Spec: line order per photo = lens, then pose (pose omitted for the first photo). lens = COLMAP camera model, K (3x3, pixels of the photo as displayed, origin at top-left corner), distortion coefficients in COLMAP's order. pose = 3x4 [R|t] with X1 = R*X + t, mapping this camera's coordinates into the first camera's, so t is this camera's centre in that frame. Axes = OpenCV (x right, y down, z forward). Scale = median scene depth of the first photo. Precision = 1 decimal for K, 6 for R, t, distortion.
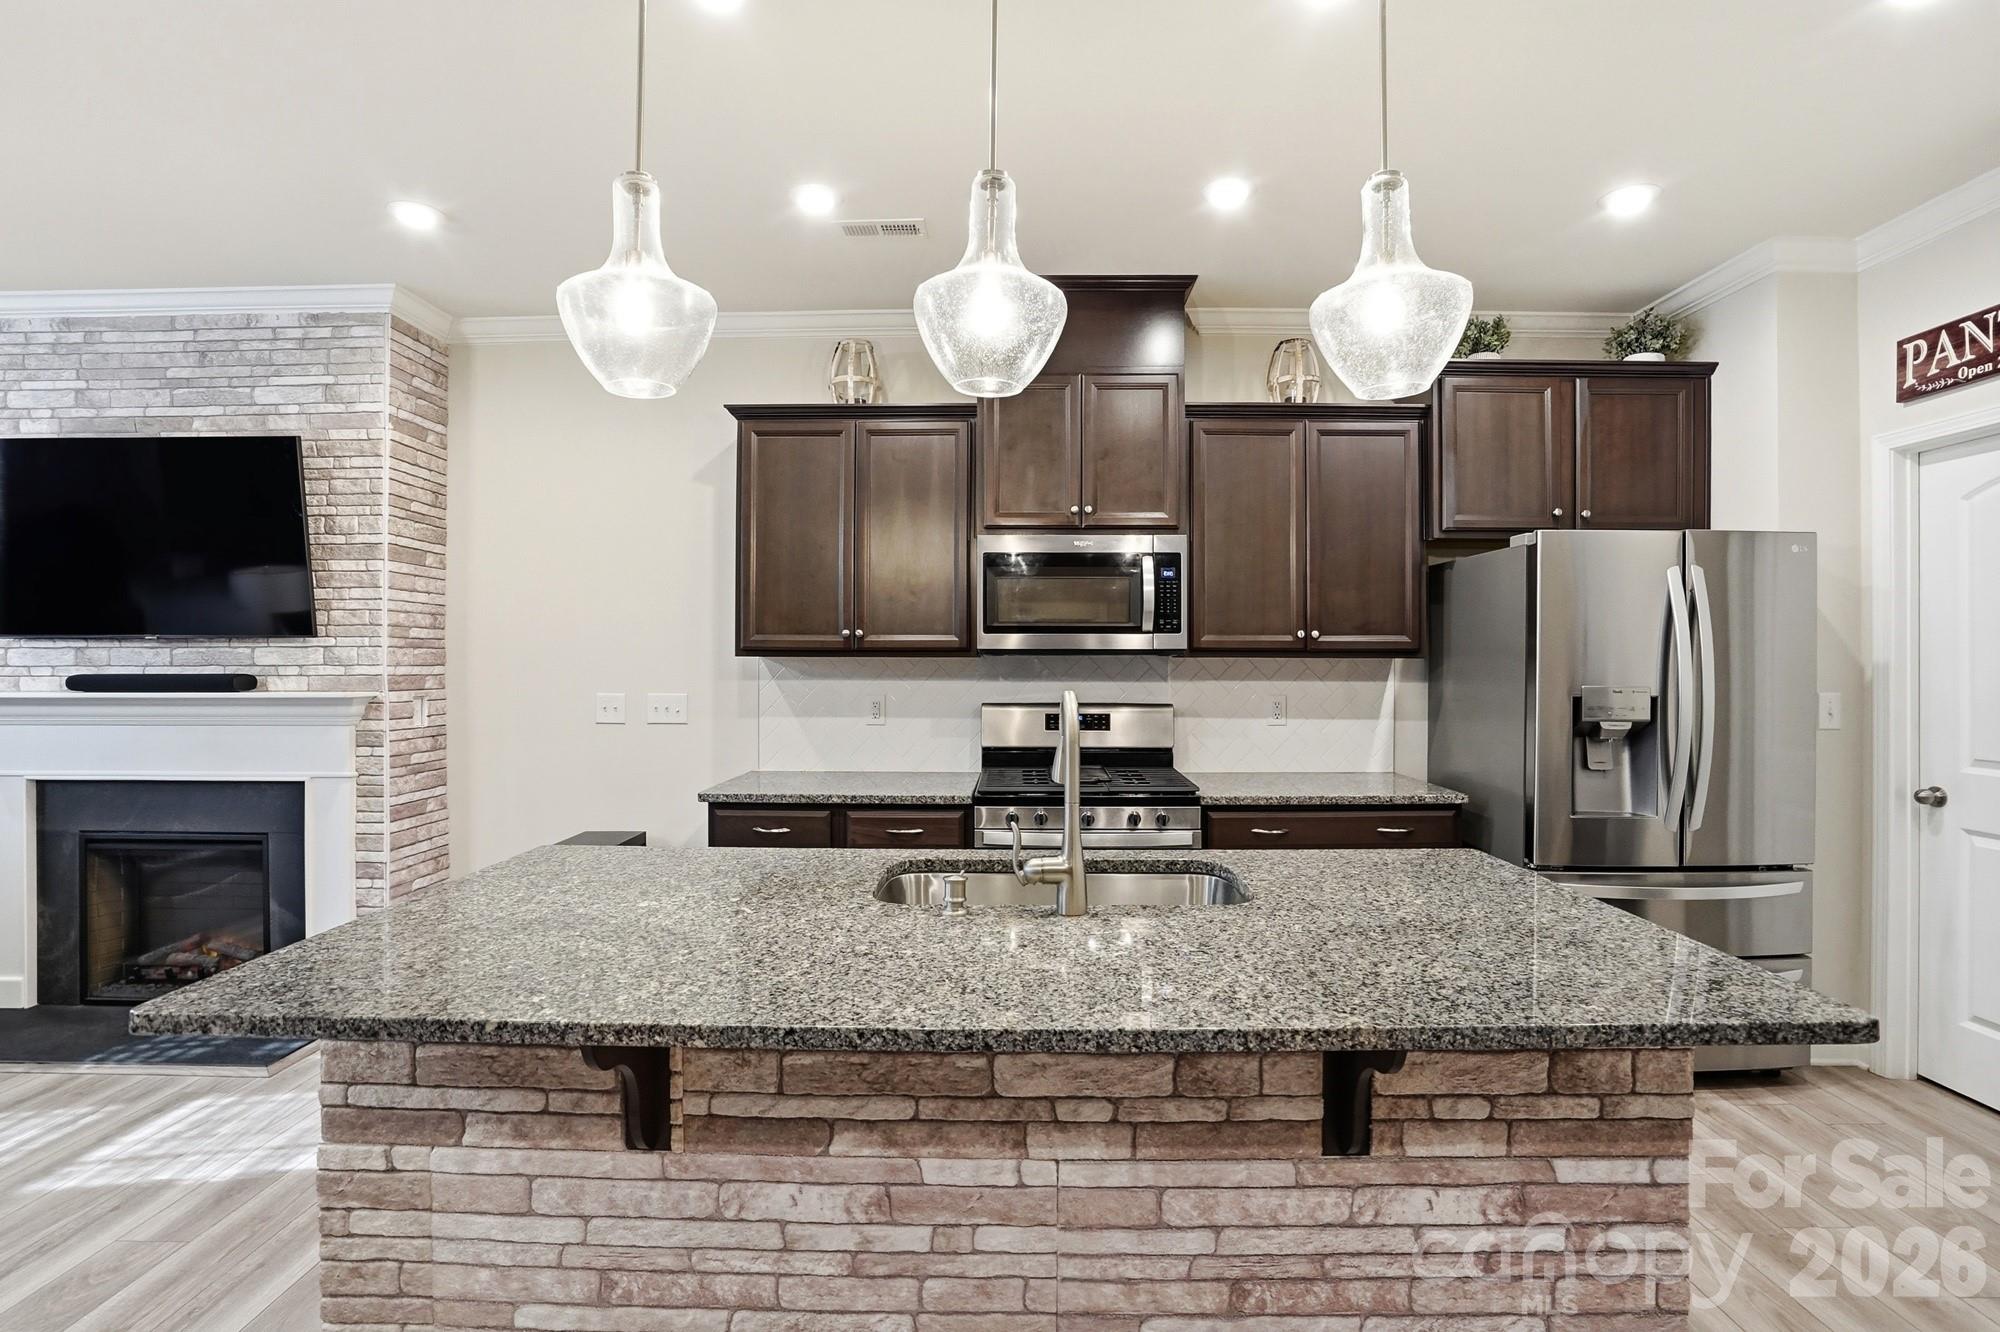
lens RADIAL K [[938.7, 0, 999.1], [0, 938.7, 661.9], [0, 0, 1]] dist [-0.055627, 0.021114]
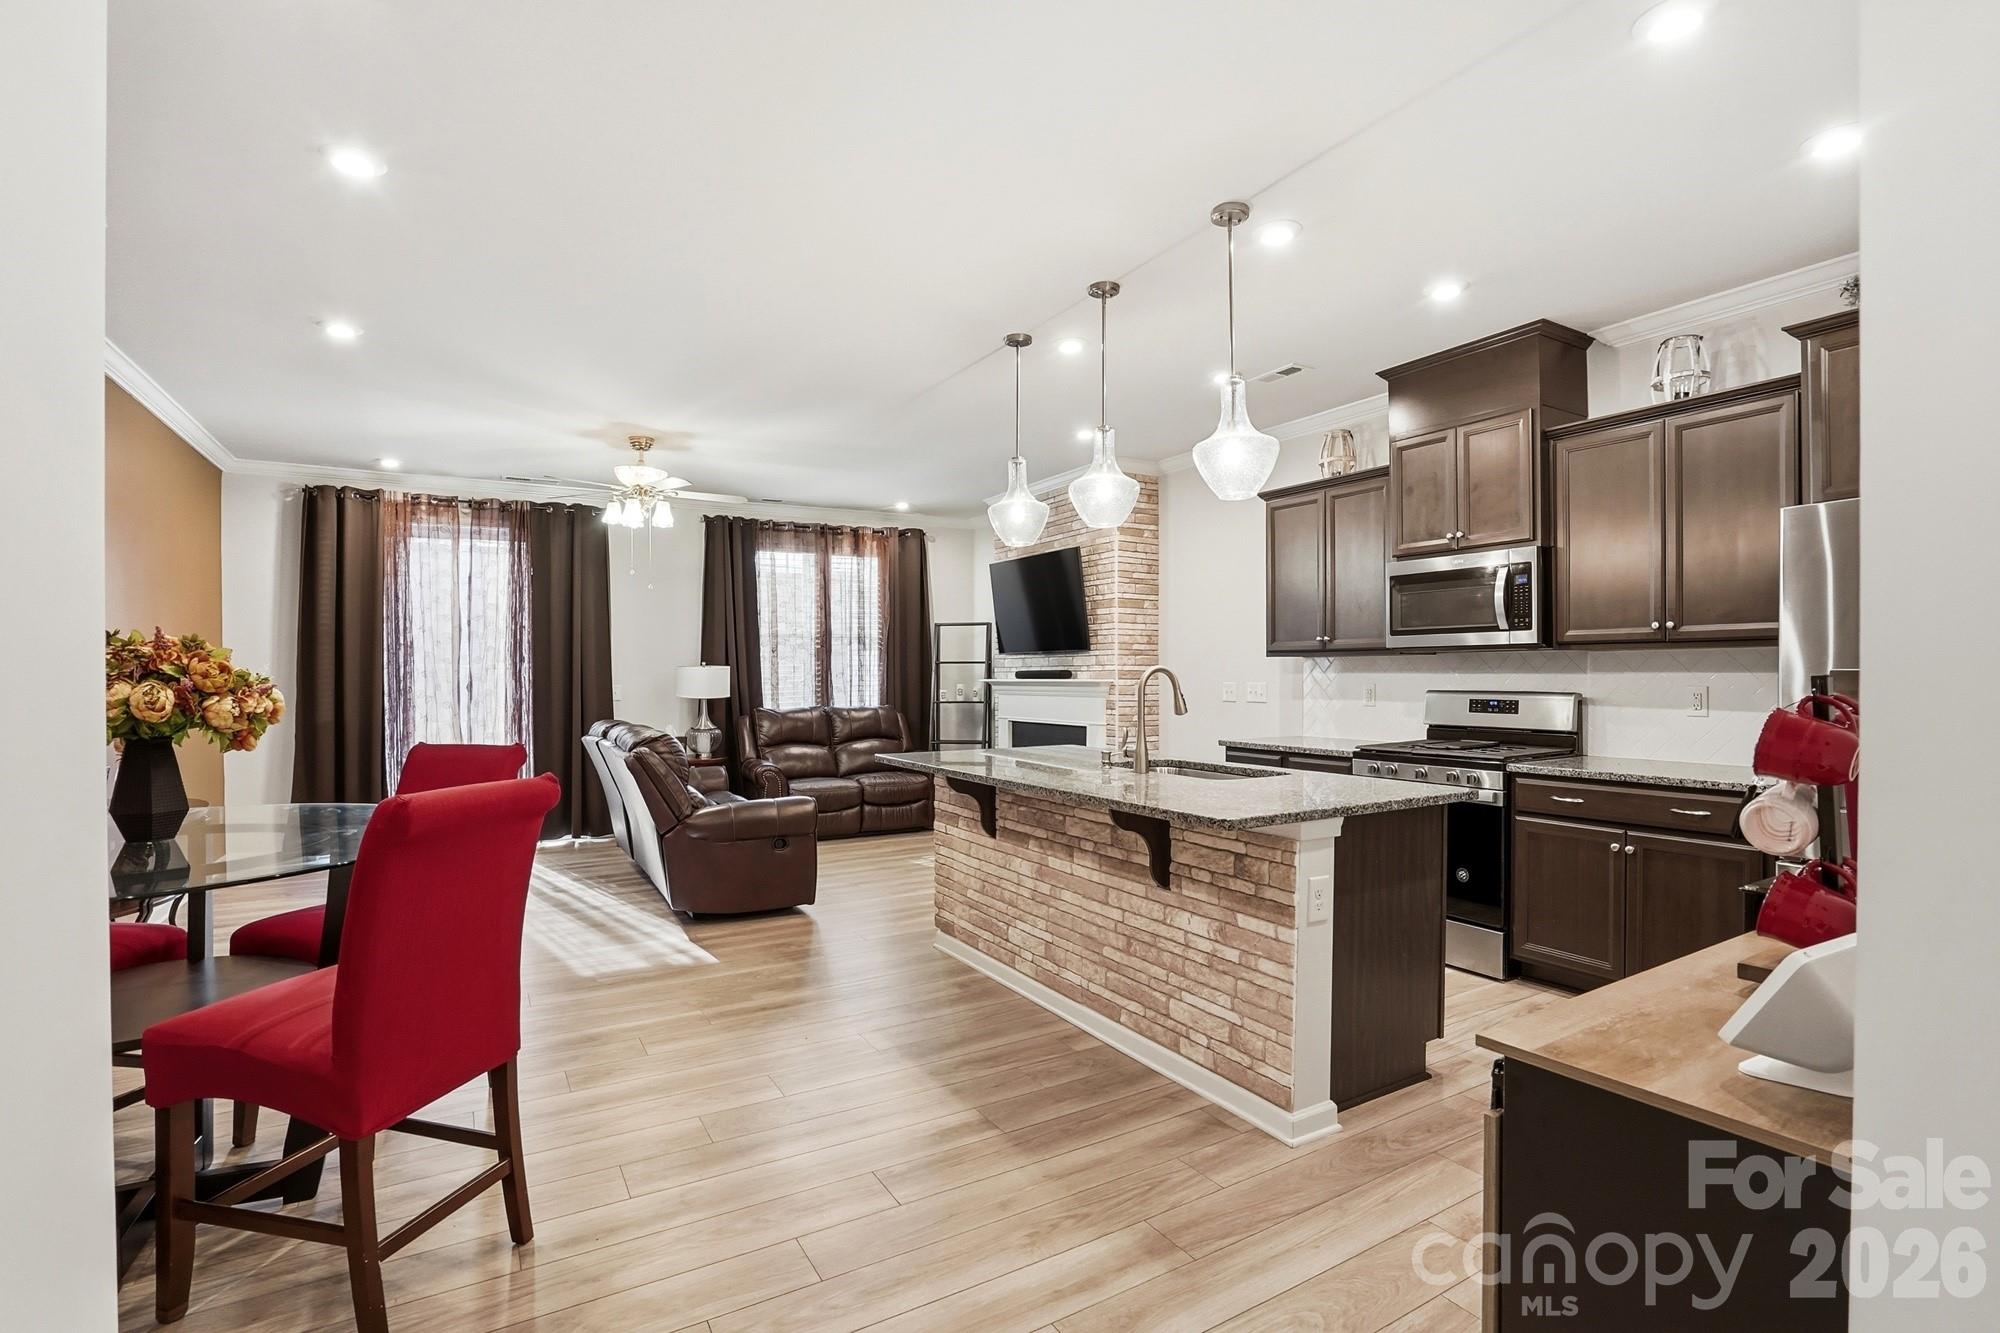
lens RADIAL K [[922.2, 0, 1005.6], [0, 922.2, 673.4], [0, 0, 1]] dist [-0.055068, 0.012955]
pose [[0.526497, -0.002602, -0.850173, 0.769795], [-0.000018, 0.999995, -0.003072, 0.026048], [0.850177, 0.001632, 0.526495, -0.148872]]
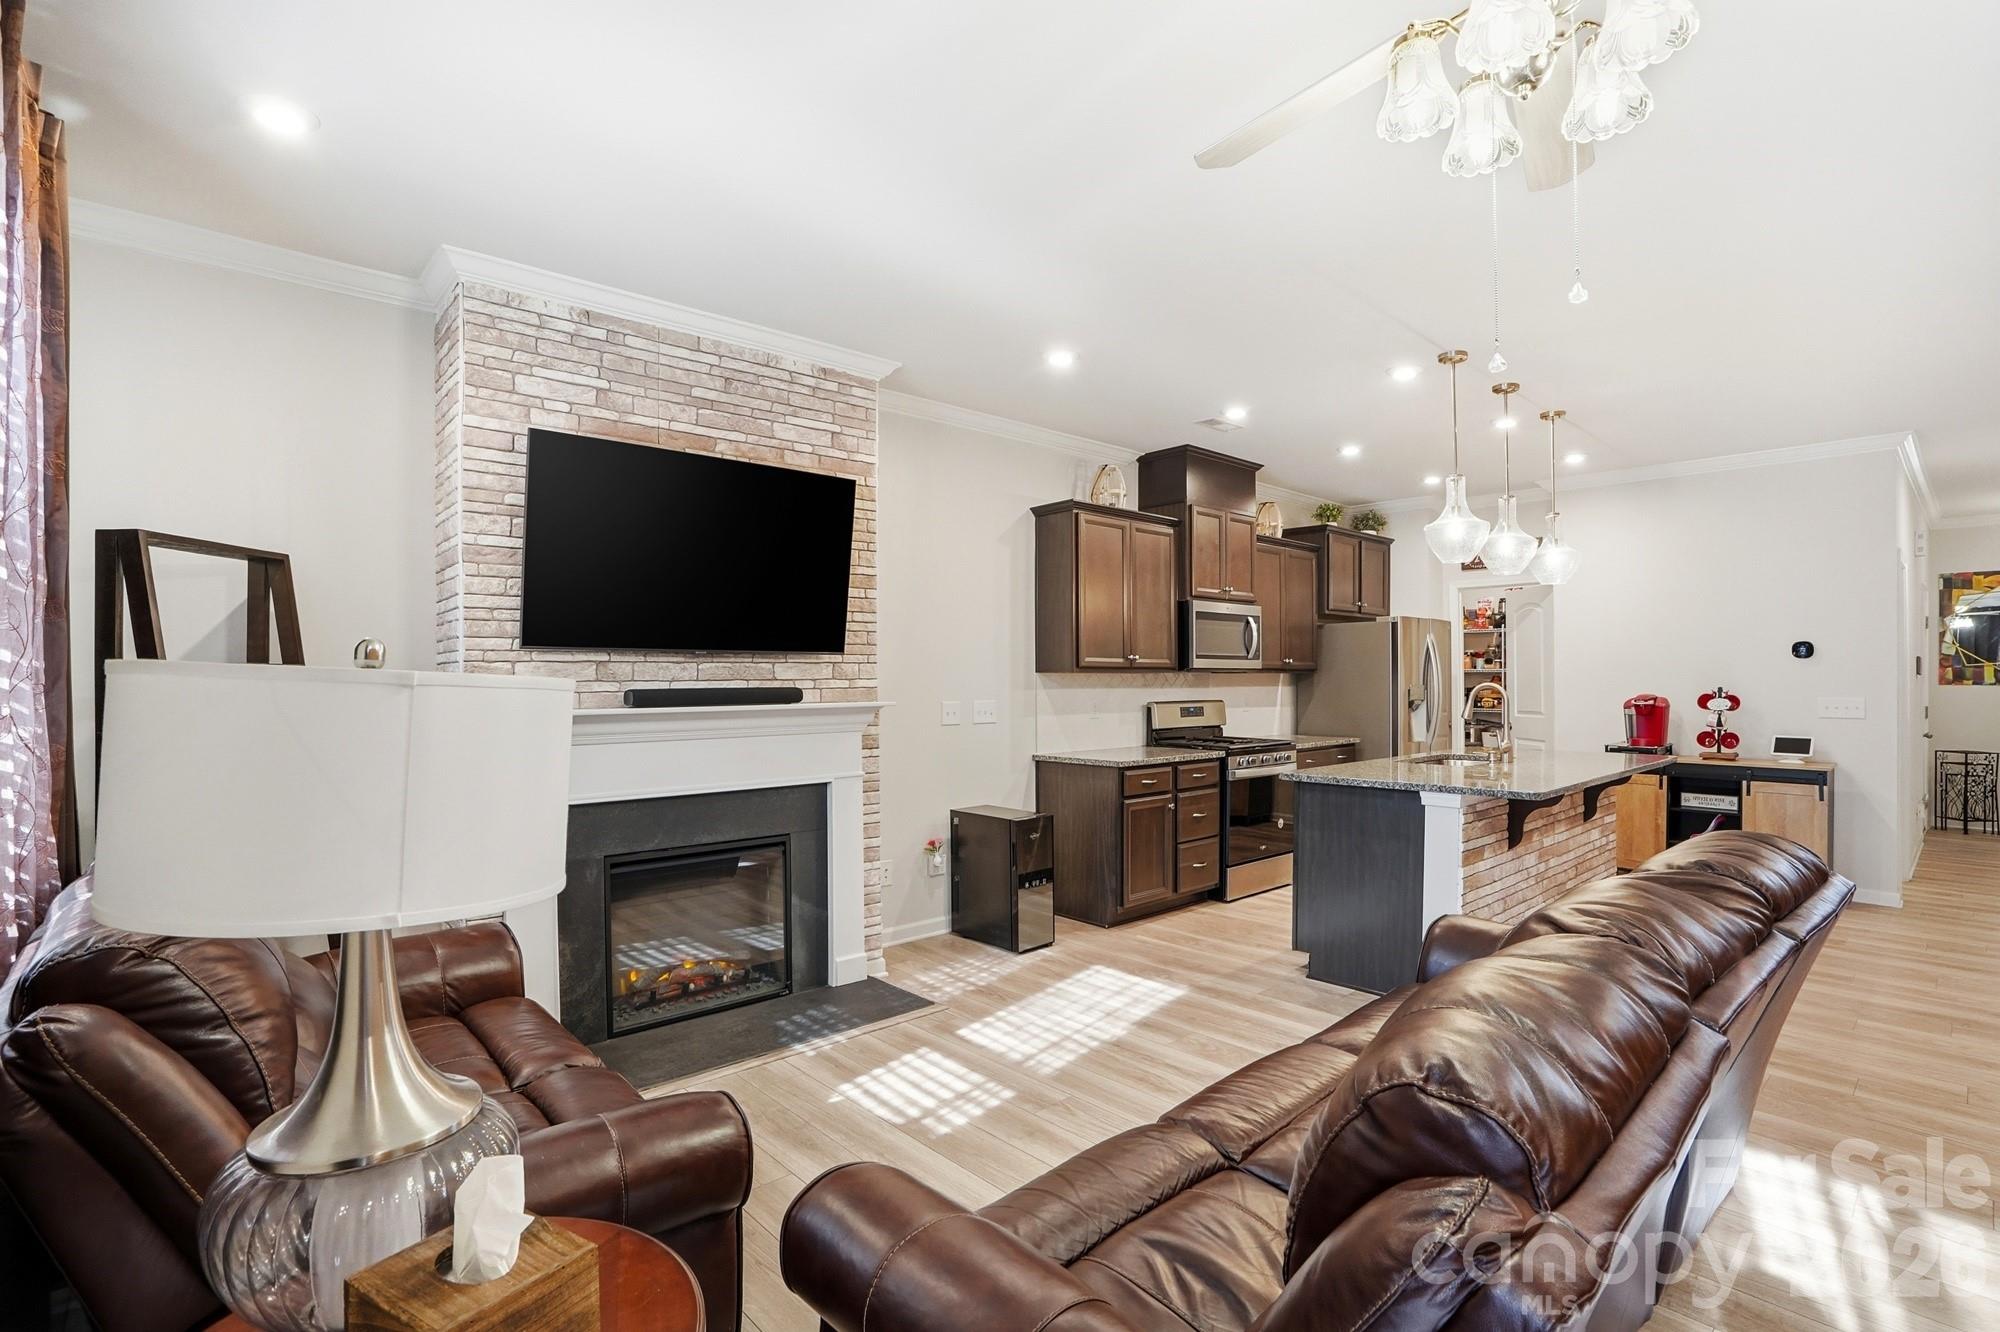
lens RADIAL K [[948.8, 0, 1004.4], [0, 948.8, 681.5], [0, 0, 1]] dist [-0.057380, 0.020013]
pose [[0.727746, -0.004578, 0.685831, -1.386476], [0.008930, 0.999956, -0.002801, 0.011479], [-0.685788, 0.008163, 0.727755, 0.002629]]
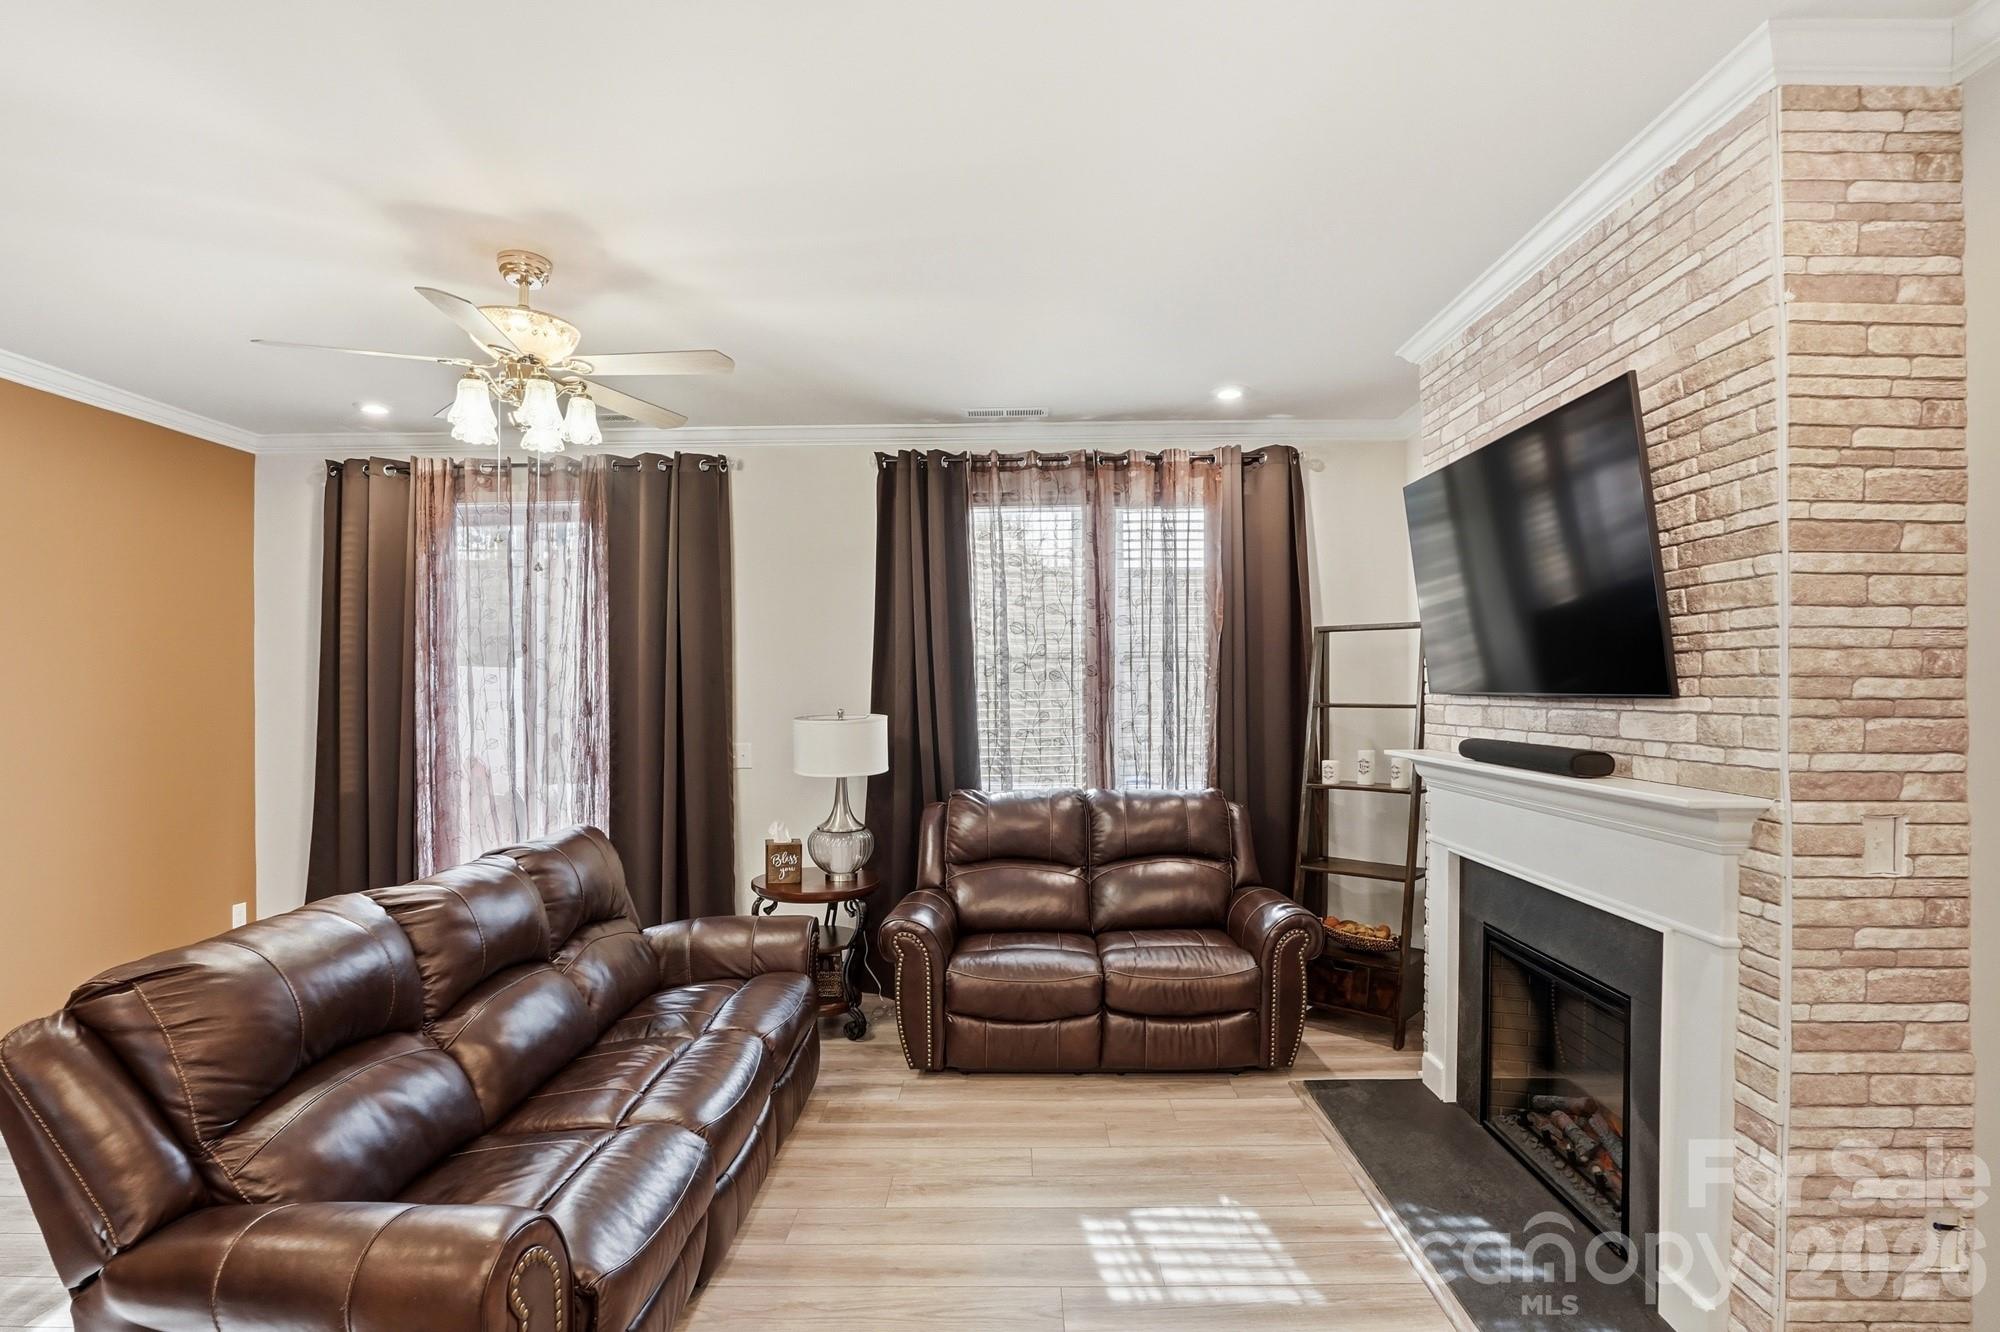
lens RADIAL K [[948.8, 0, 1004.4], [0, 948.8, 681.5], [0, 0, 1]] dist [-0.057380, 0.020013]
pose [[0.003379, -0.007074, -0.999969, -0.142361], [-0.002849, 0.999971, -0.007083, -0.031344], [0.999990, 0.002873, 0.003359, 0.551245]]
